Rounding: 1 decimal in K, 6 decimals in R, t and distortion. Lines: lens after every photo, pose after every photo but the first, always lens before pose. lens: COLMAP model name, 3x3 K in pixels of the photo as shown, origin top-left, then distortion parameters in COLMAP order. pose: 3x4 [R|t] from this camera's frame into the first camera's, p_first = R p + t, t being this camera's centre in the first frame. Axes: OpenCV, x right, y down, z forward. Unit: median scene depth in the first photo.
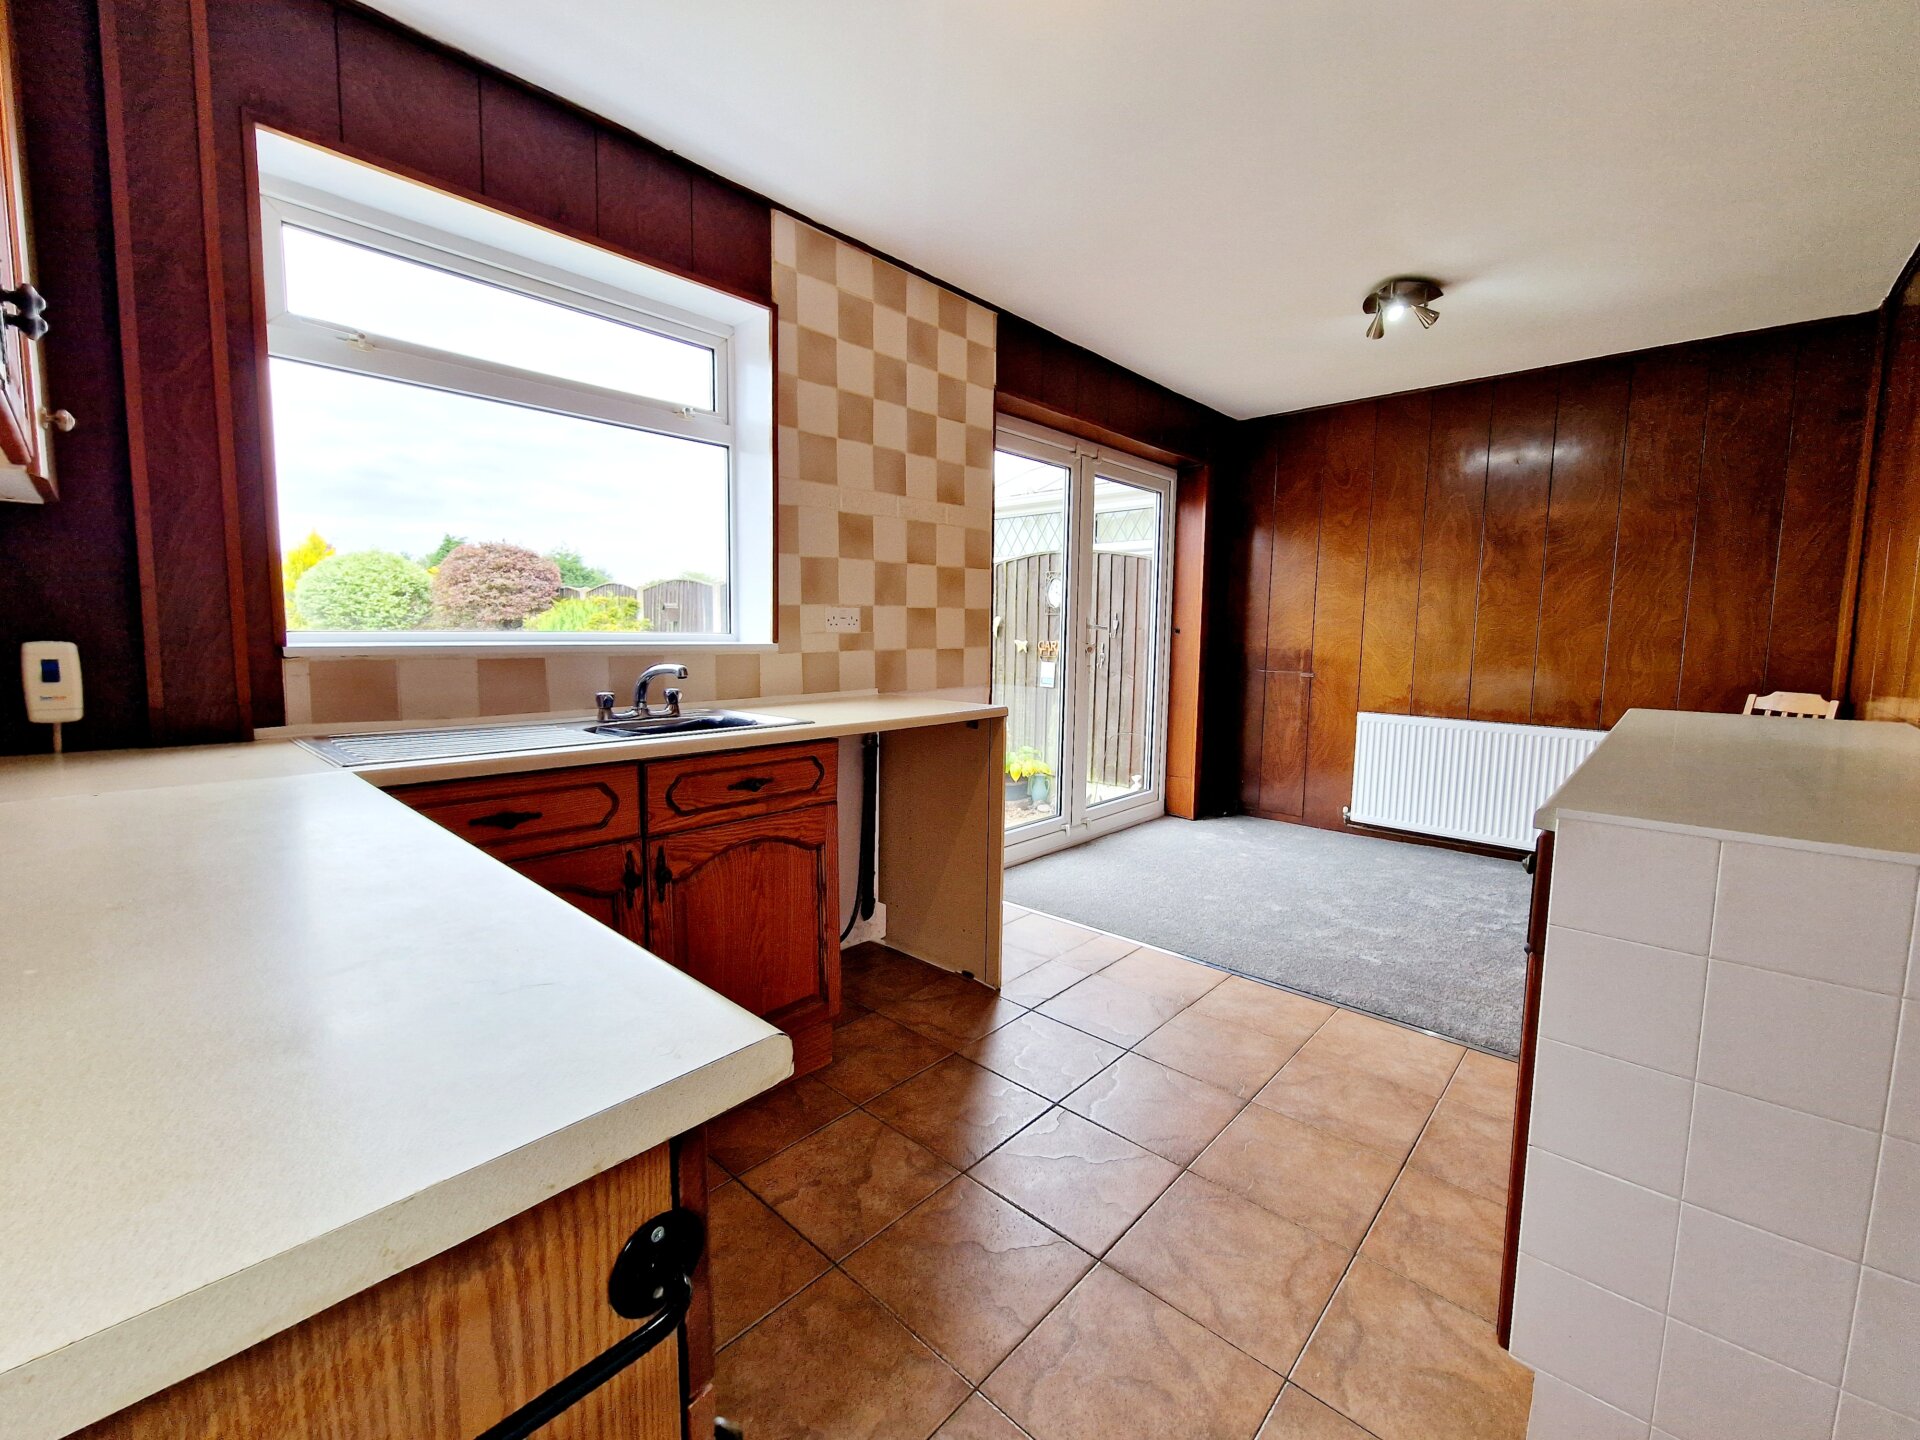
lens RADIAL K [[776.4, 0, 963.3], [0, 776.4, 696.5], [0, 0, 1]] dist [-0.001591, -0.000282]
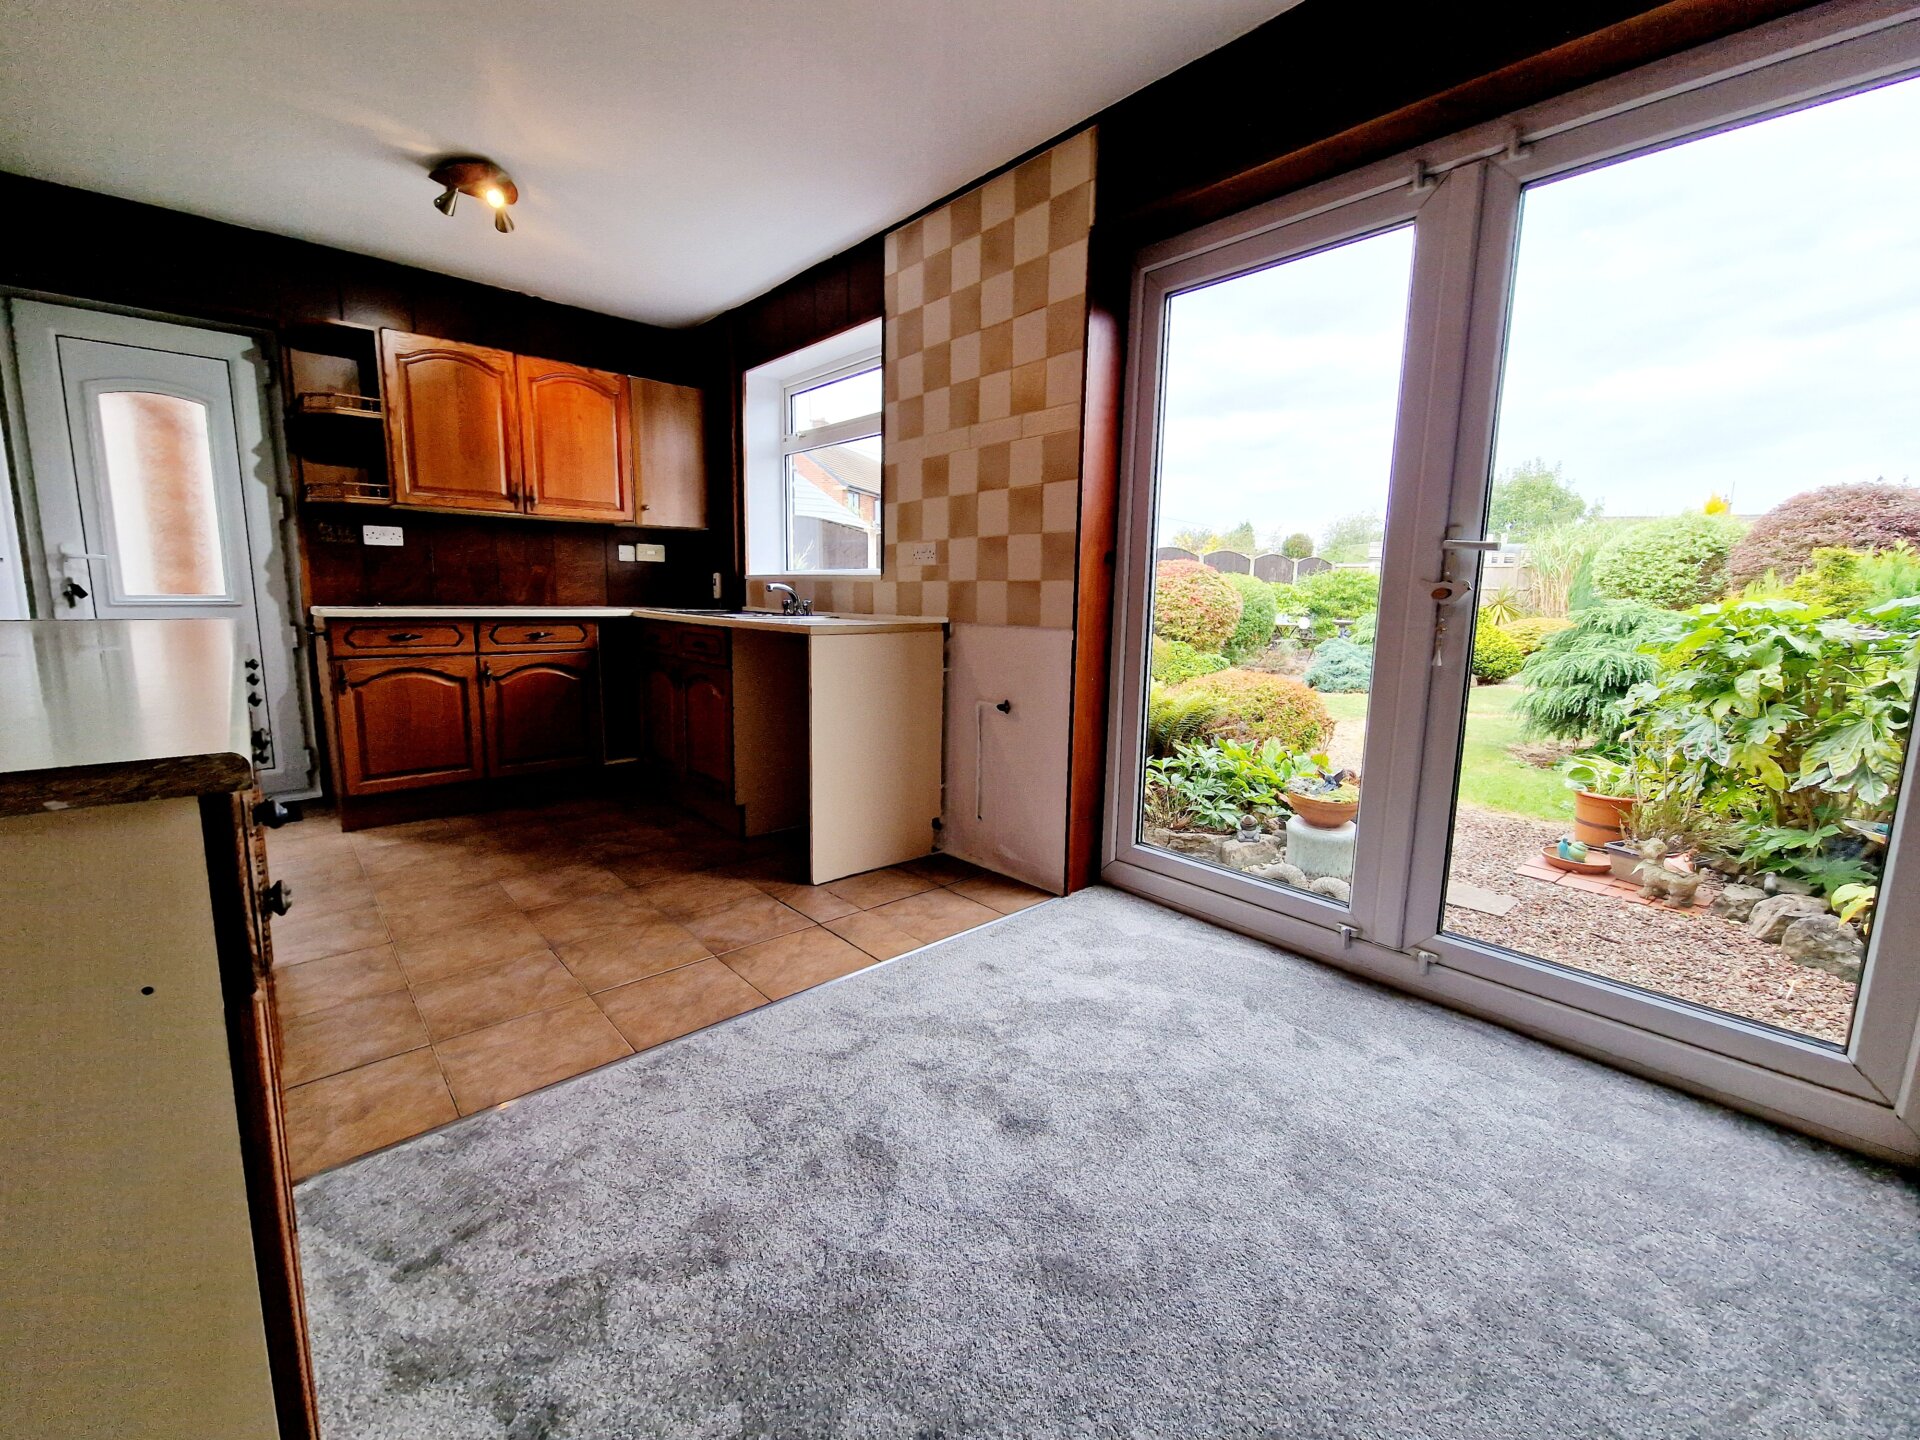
lens RADIAL K [[776.4, 0, 963.3], [0, 776.4, 696.5], [0, 0, 1]] dist [-0.001591, -0.000282]
pose [[-0.080400, 0.123857, -0.989038, 0.988312], [-0.104472, 0.985737, 0.131937, -0.047592], [0.991273, 0.113935, -0.066313, 1.141771]]
